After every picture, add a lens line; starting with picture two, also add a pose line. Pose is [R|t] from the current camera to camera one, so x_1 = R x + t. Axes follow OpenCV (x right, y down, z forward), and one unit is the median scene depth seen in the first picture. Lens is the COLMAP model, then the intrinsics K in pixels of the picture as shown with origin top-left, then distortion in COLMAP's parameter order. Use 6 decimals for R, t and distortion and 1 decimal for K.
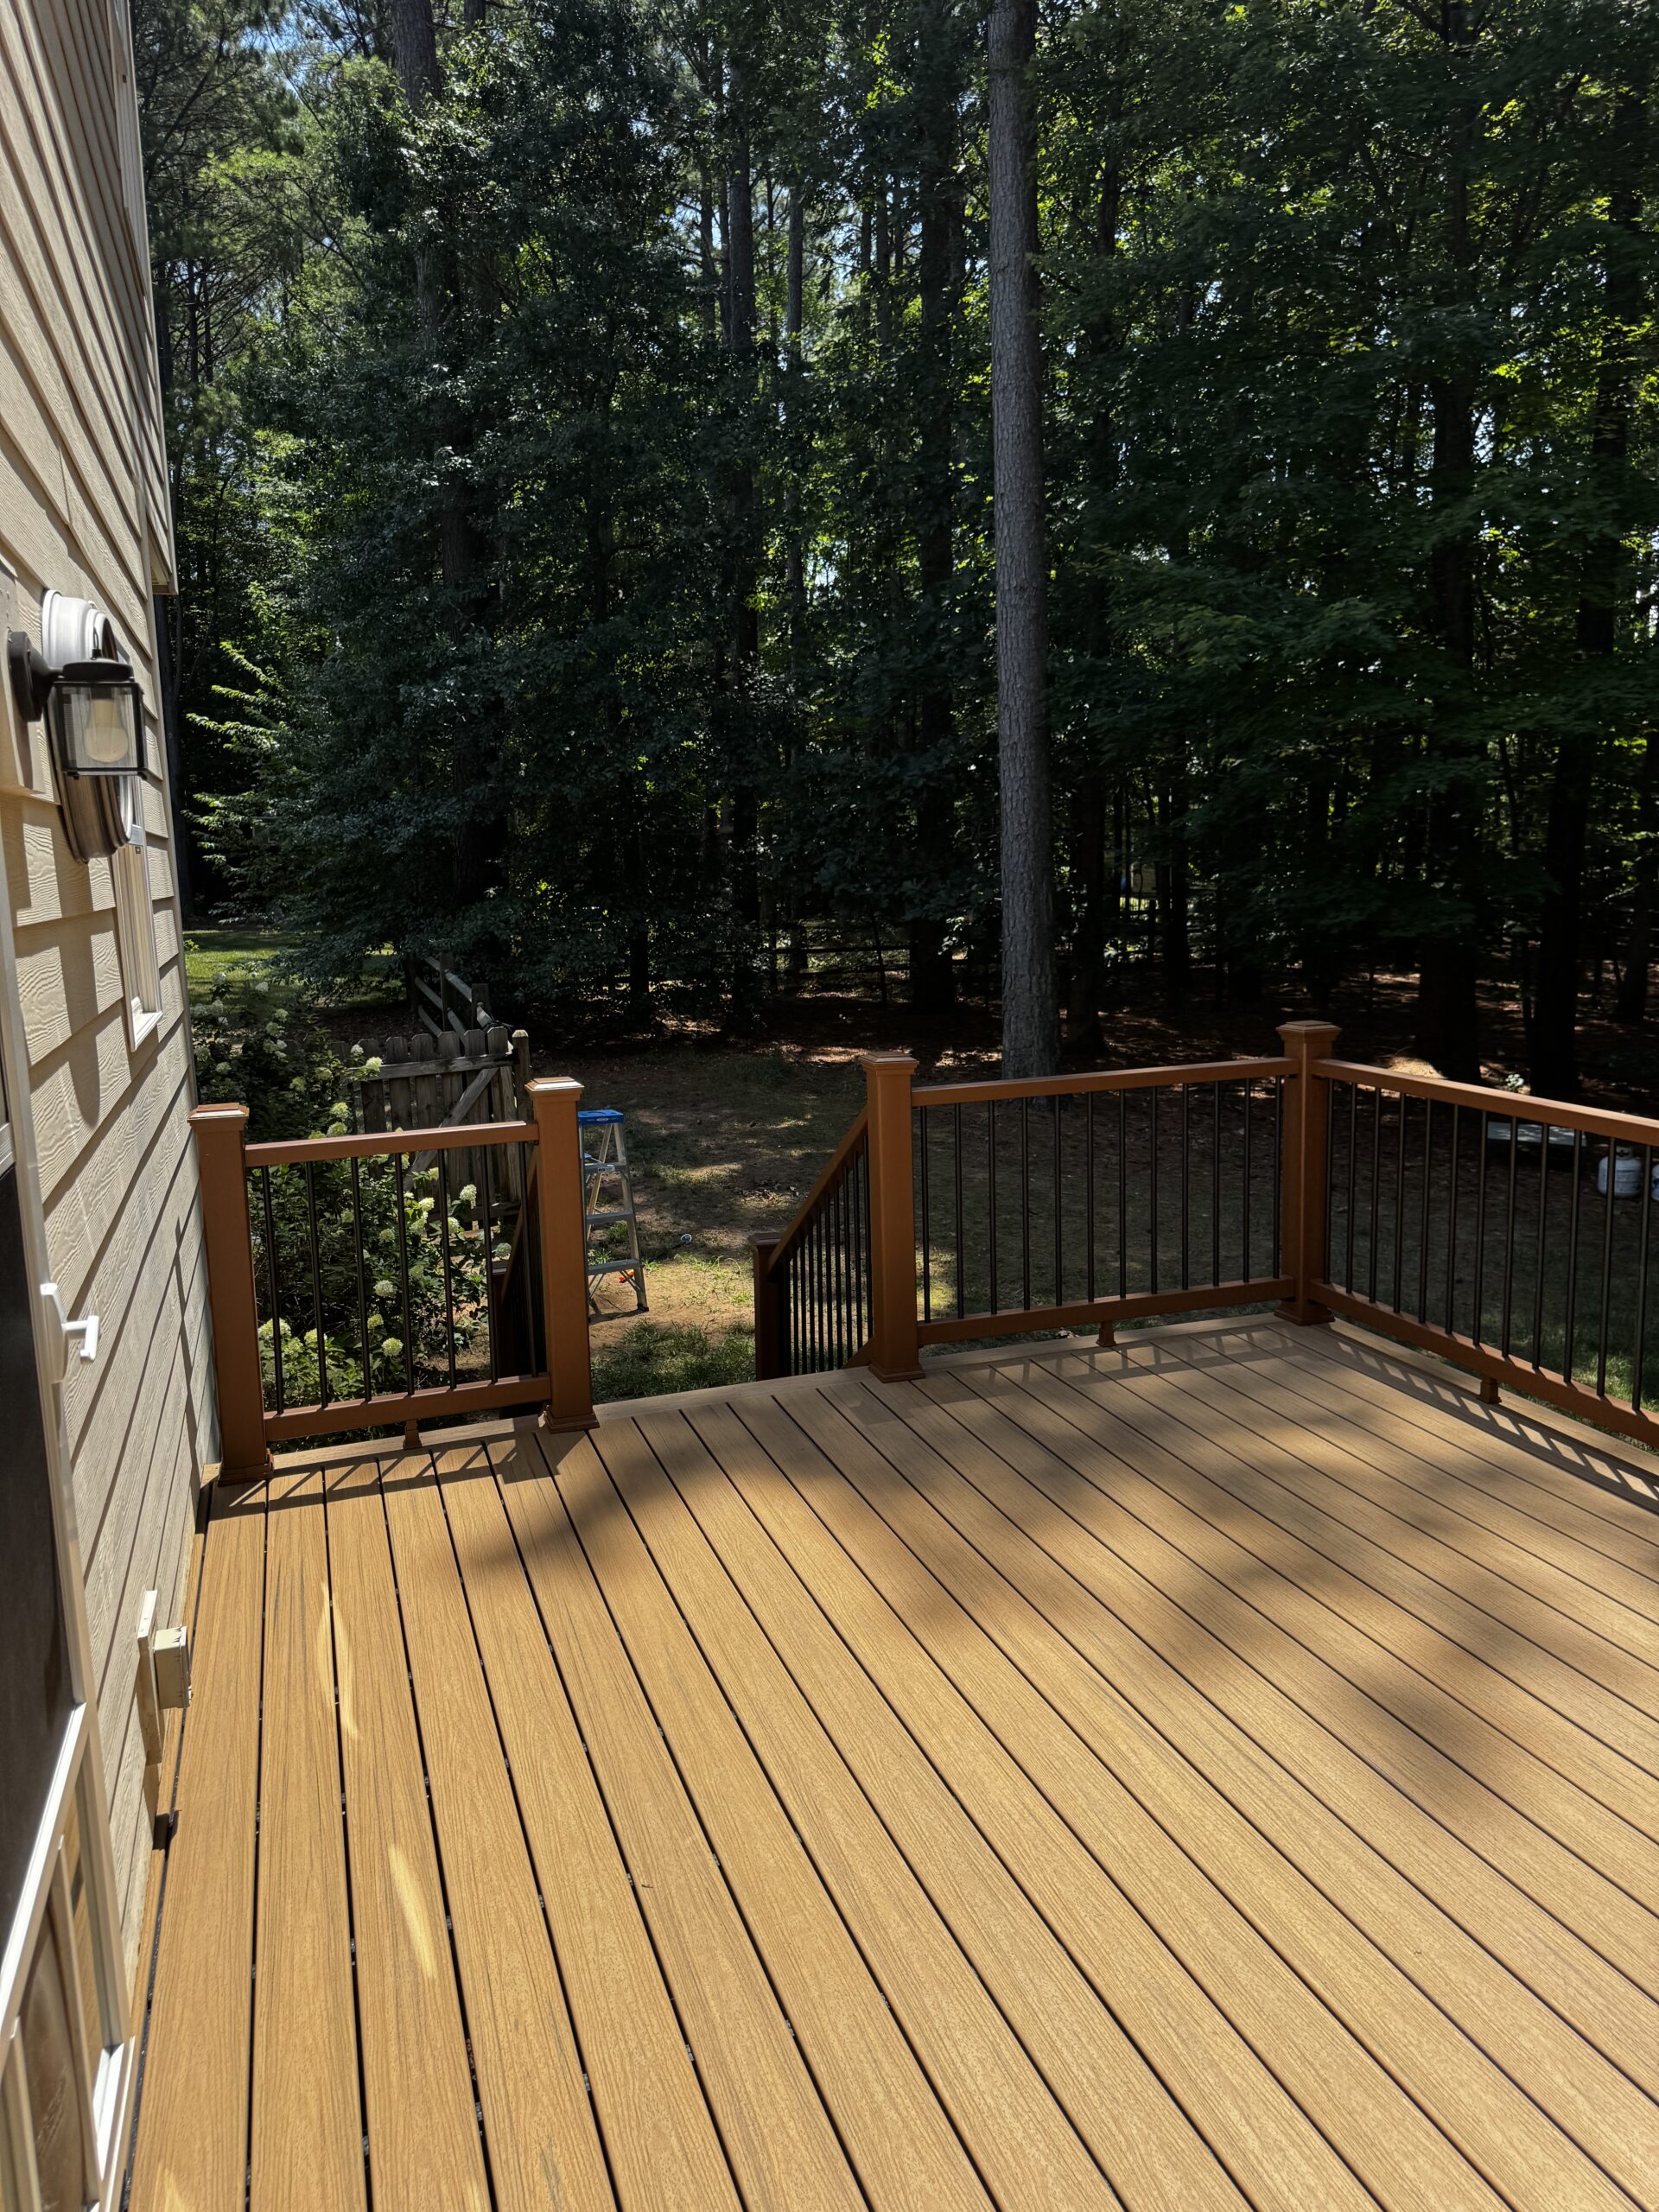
lens RADIAL K [[1566.4, 0, 817.1], [0, 1566.4, 1093.9], [0, 0, 1]] dist [0.026615, -0.021019]
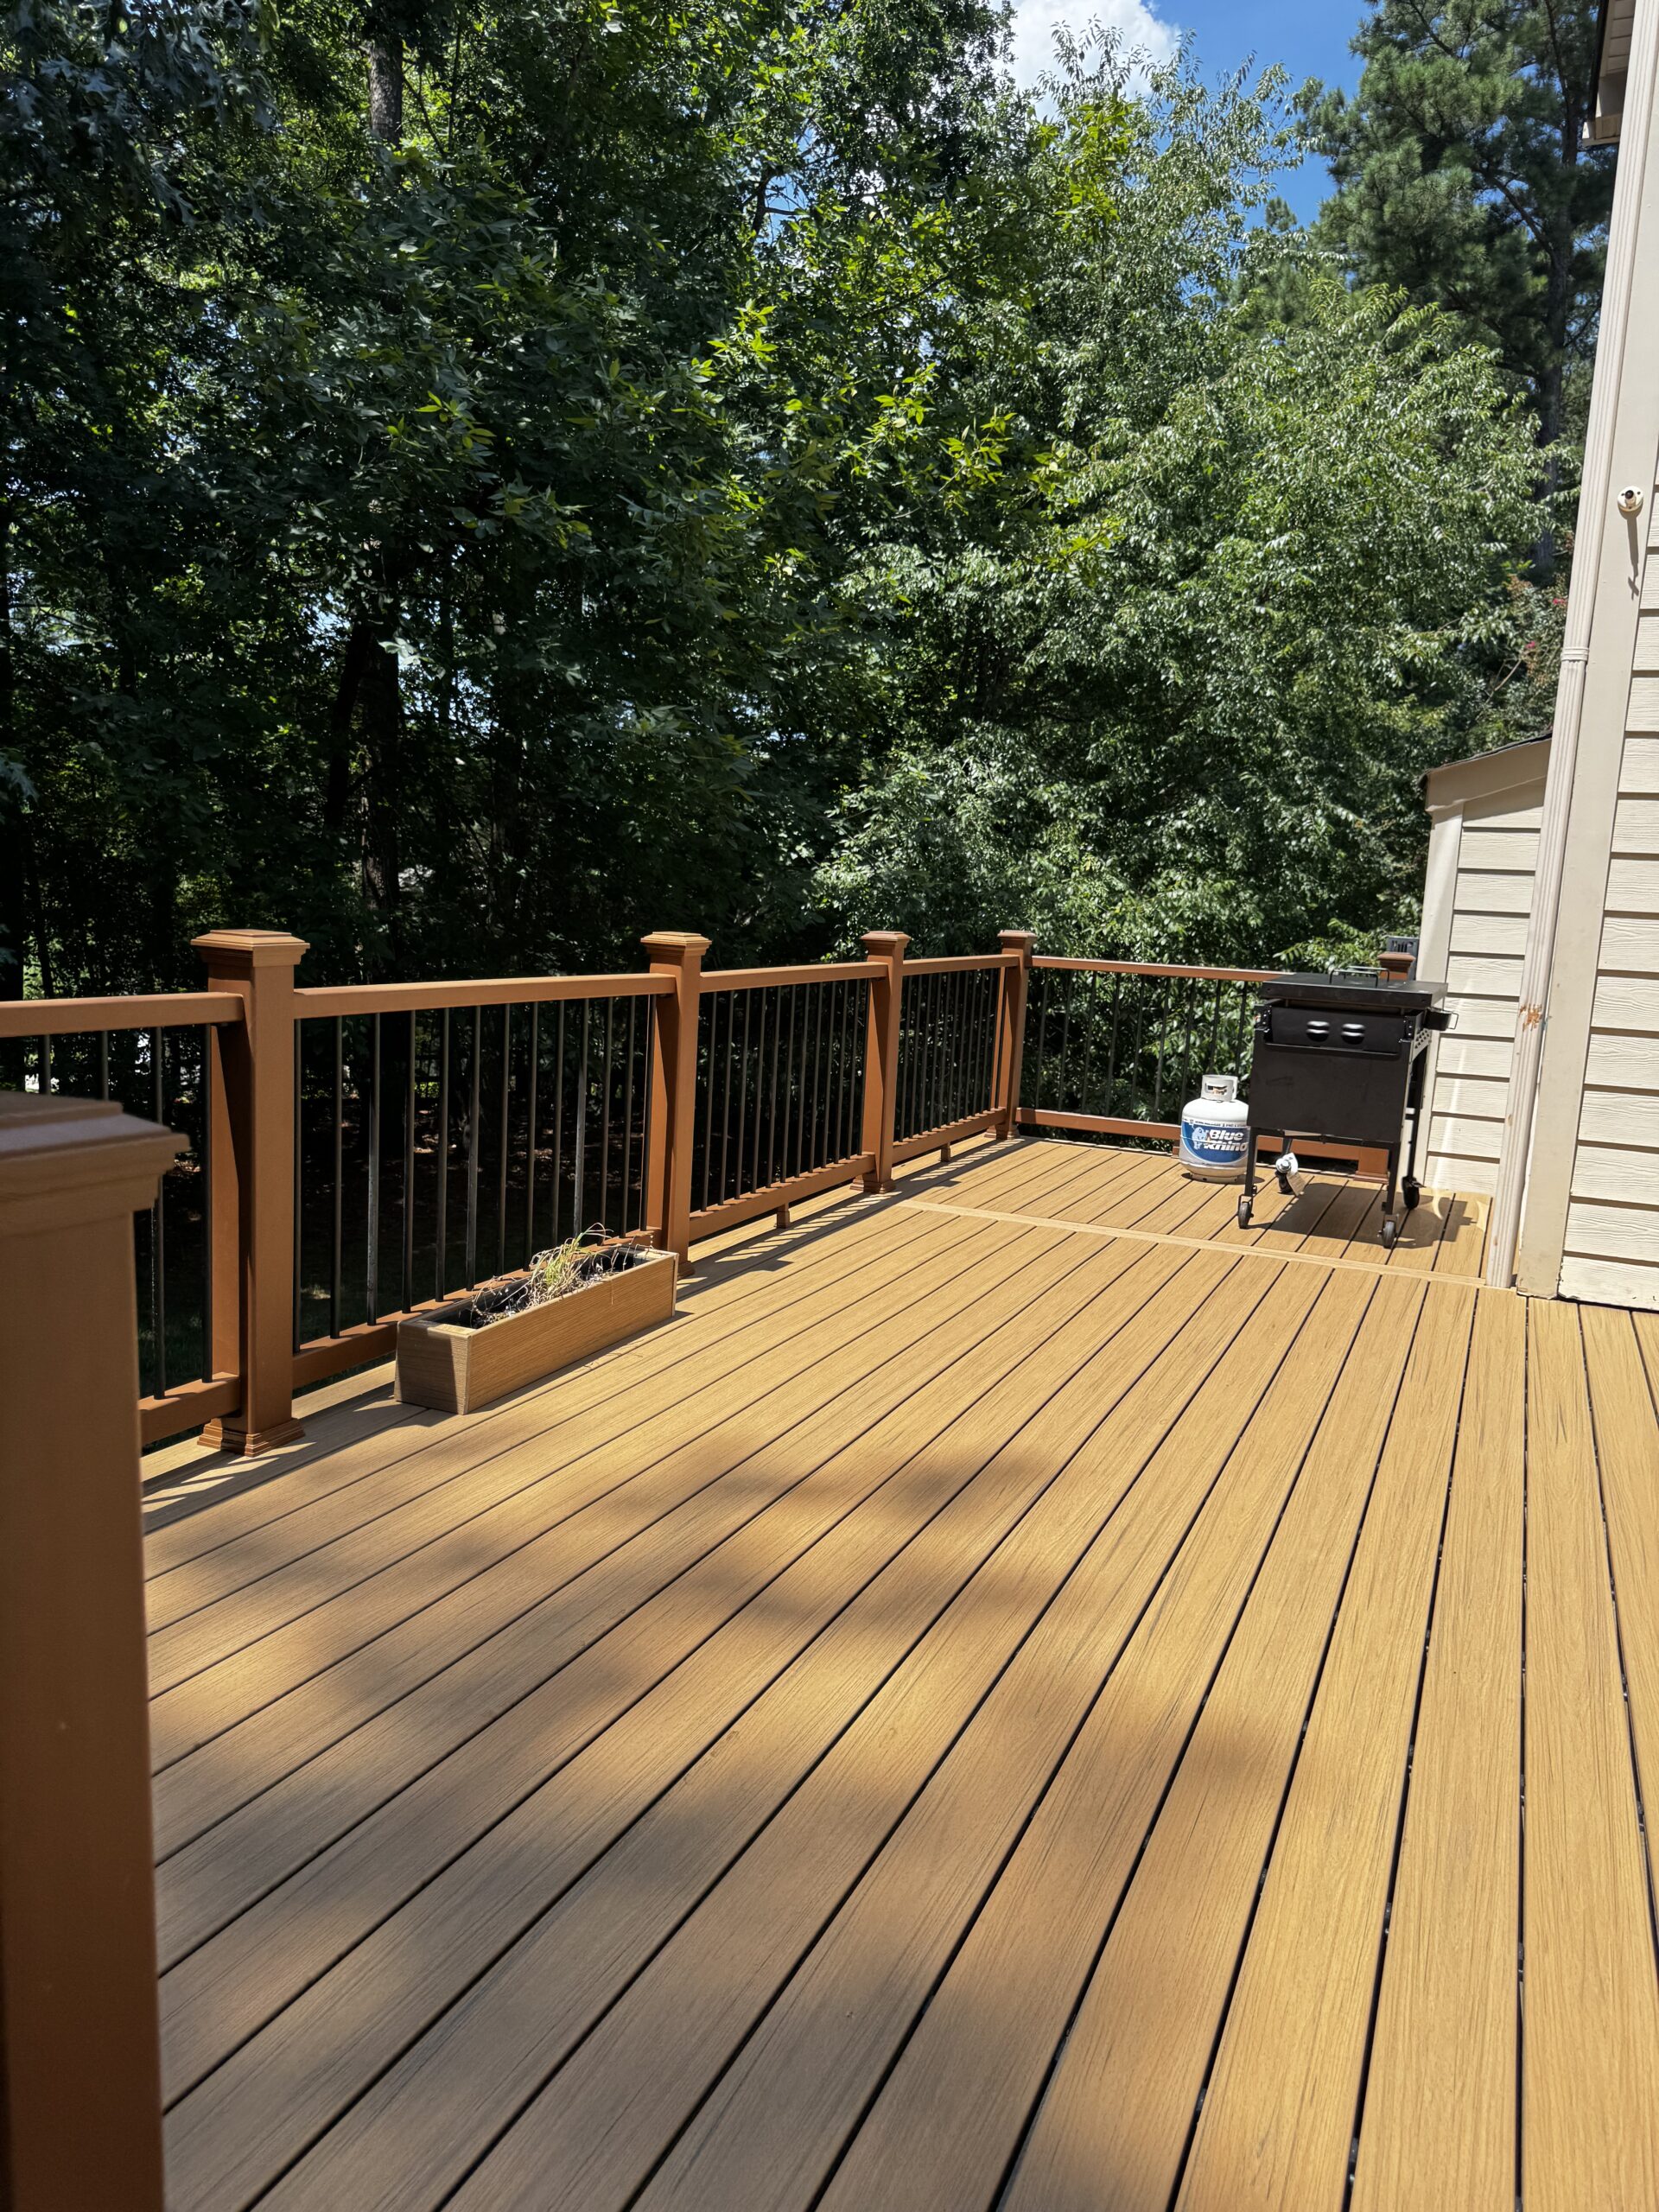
lens RADIAL K [[1566.4, 0, 810.8], [0, 1566.4, 1111.7], [0, 0, 1]] dist [0.026615, -0.021019]
pose [[-0.730086, -0.100076, 0.675988, -0.076273], [0.082843, 0.968960, 0.232922, -0.031149], [-0.678315, 0.226054, -0.699134, 0.565009]]
